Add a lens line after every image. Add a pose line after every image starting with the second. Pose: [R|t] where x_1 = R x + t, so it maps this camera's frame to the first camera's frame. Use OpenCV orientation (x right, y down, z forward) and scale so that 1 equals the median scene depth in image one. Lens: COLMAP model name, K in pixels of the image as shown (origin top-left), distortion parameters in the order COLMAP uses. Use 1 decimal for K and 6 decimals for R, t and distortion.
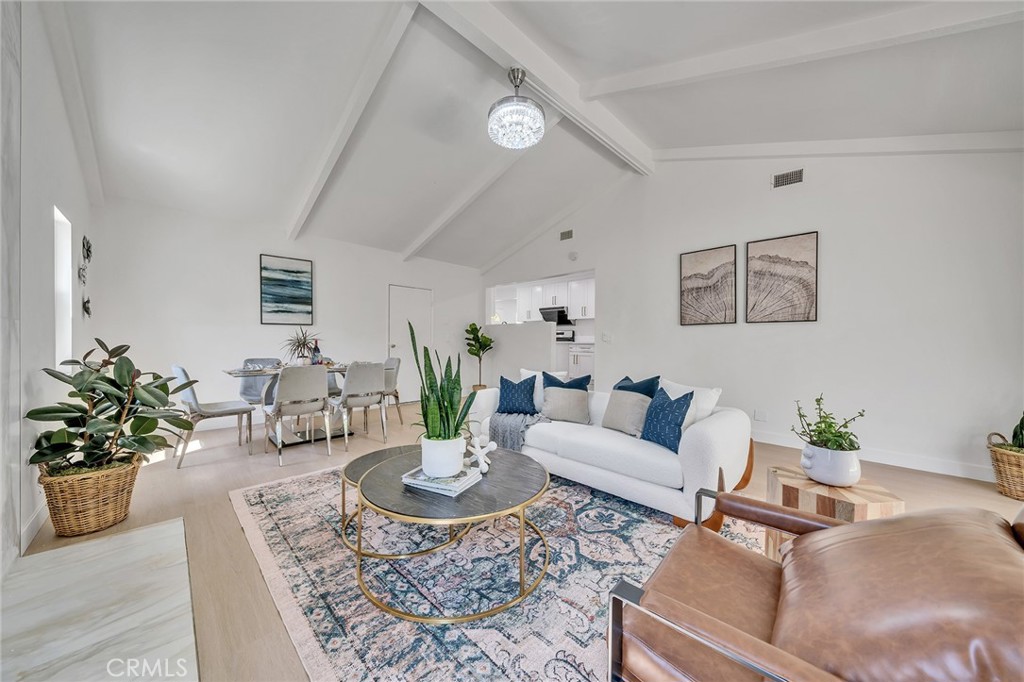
lens RADIAL K [[344.0, 0, 508.6], [0, 344.0, 341.7], [0, 0, 1]] dist [-0.001757, -0.000023]
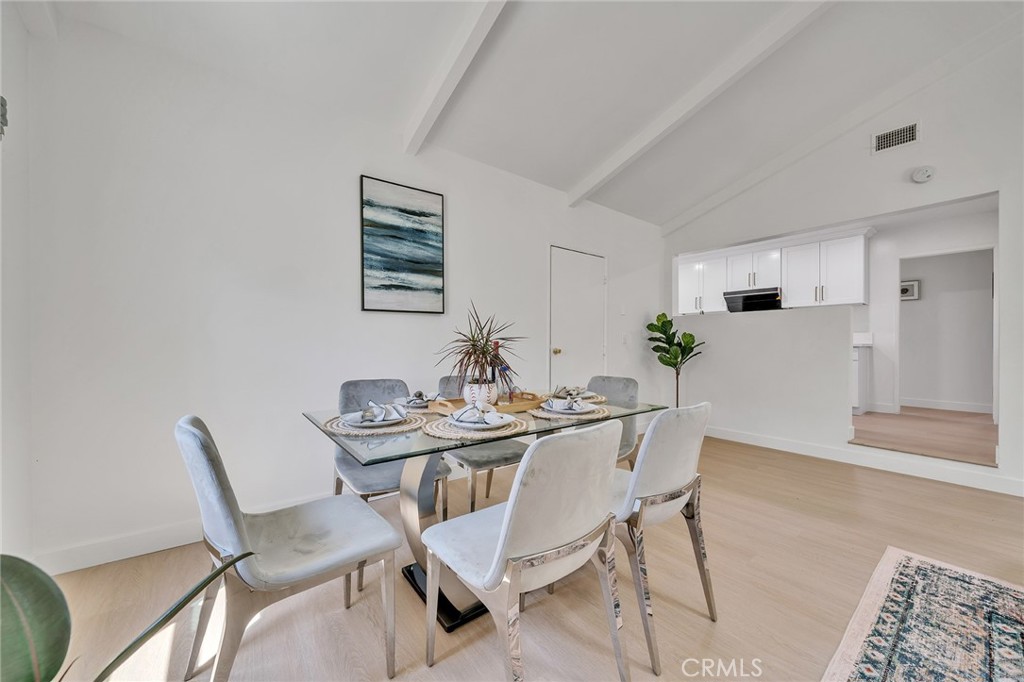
lens RADIAL K [[371.8, 0, 511.9], [0, 371.8, 341.3], [0, 0, 1]] dist [-0.000454, 0.000019]
pose [[0.992522, -0.003664, -0.122013, -0.428911], [0.002922, 0.999976, -0.006261, -0.001198], [0.122033, 0.005858, 0.992509, 0.473091]]
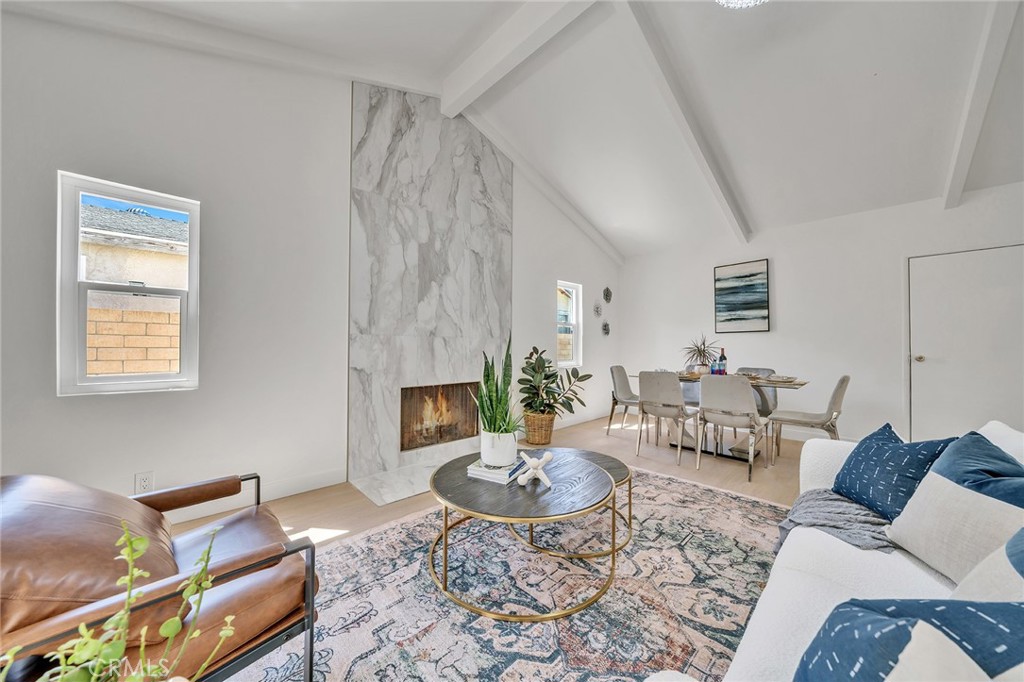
lens RADIAL K [[344.0, 0, 509.0], [0, 344.0, 342.6], [0, 0, 1]] dist [-0.001757, -0.000023]
pose [[-0.013866, -0.017970, -0.999742, 0.344354], [-0.008087, 0.999808, -0.017859, 0.001537], [0.999871, 0.007837, -0.014009, 0.379456]]
